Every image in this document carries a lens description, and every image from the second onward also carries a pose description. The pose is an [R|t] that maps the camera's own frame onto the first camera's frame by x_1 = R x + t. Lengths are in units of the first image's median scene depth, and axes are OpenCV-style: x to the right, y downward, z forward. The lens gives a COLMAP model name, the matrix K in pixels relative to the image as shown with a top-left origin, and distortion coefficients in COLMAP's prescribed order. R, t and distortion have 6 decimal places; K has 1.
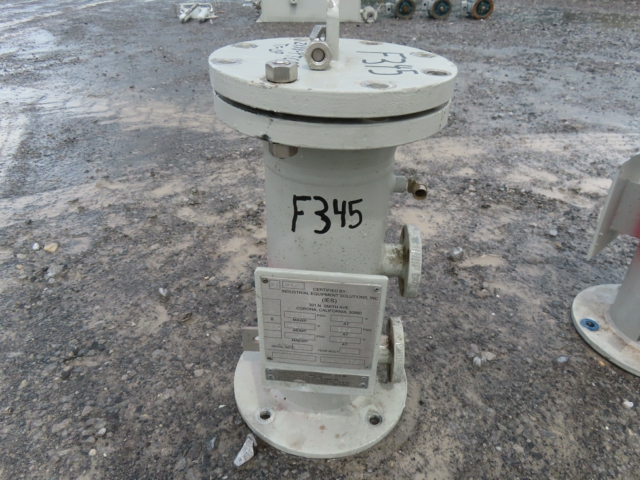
lens RADIAL K [[458.9, 0, 318.5], [0, 458.9, 239.6], [0, 0, 1]] dist [-0.004596, 0.003577]
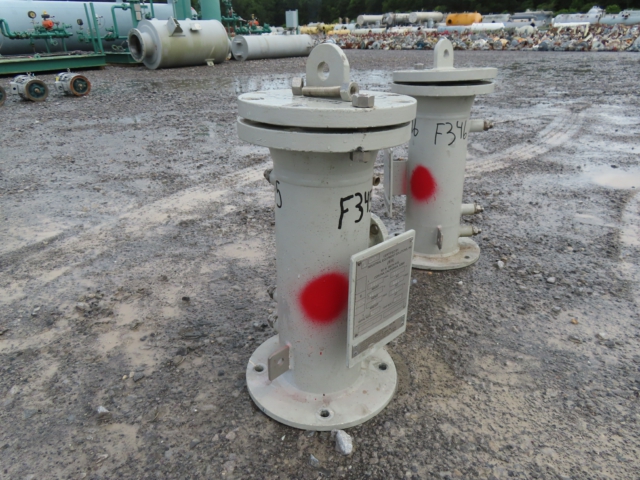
lens RADIAL K [[458.9, 0, 317.1], [0, 458.9, 241.9], [0, 0, 1]] dist [-0.004596, 0.003577]
pose [[0.661570, -0.327758, 0.674462, -0.709974], [0.415983, 0.908752, 0.033580, -0.039307], [-0.623925, 0.258349, 0.737545, 0.079815]]
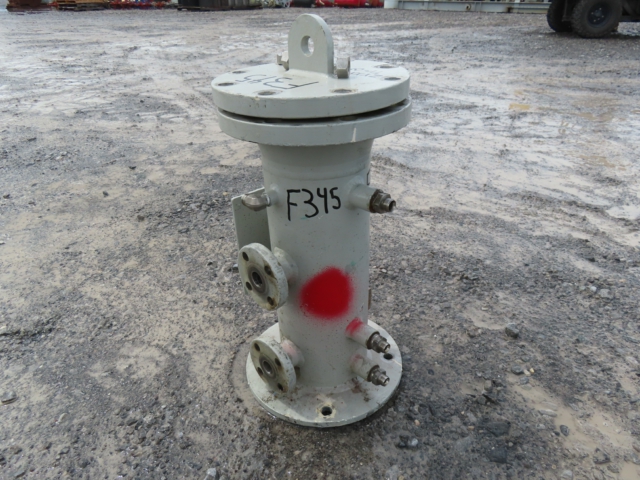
lens RADIAL K [[458.9, 0, 320.7], [0, 458.9, 240.1], [0, 0, 1]] dist [-0.004596, 0.003577]
pose [[-0.689648, 0.355034, -0.631139, 0.641900], [-0.380788, 0.563537, 0.733094, -0.716120], [0.615943, 0.745907, -0.253450, 1.119467]]
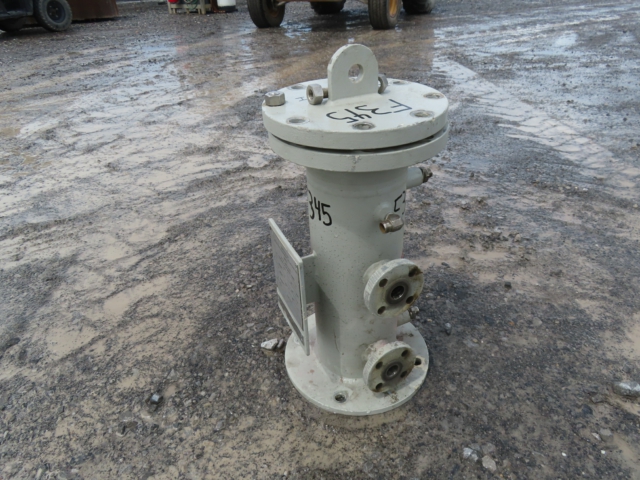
lens RADIAL K [[458.9, 0, 320.3], [0, 458.9, 238.6], [0, 0, 1]] dist [-0.004596, 0.003577]
pose [[0.479791, 0.434670, -0.762143, 0.787889], [-0.433582, 0.872640, 0.224737, -0.202623], [0.762763, 0.222625, 0.607150, 0.139930]]
